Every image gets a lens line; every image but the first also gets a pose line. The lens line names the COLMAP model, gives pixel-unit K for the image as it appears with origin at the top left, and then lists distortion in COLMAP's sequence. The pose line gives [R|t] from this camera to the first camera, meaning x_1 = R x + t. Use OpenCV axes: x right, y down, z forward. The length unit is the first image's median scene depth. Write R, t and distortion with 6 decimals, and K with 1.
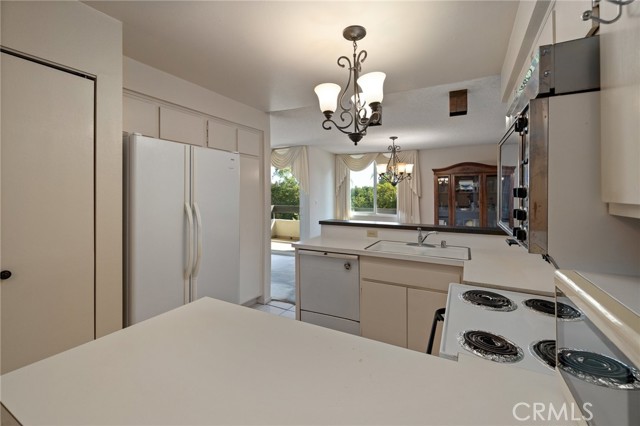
lens RADIAL K [[273.9, 0, 317.7], [0, 273.9, 194.9], [0, 0, 1]] dist [0.000679, 0.000069]
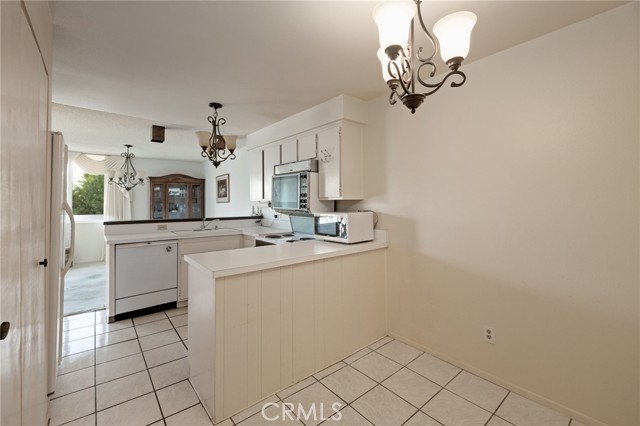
lens RADIAL K [[273.9, 0, 317.7], [0, 273.9, 194.9], [0, 0, 1]] dist [0.000679, 0.000069]
pose [[0.360412, 0.026126, 0.932427, -0.791921], [-0.000386, 0.999612, -0.027860, 0.027082], [-0.932793, 0.009681, 0.360282, -0.152271]]
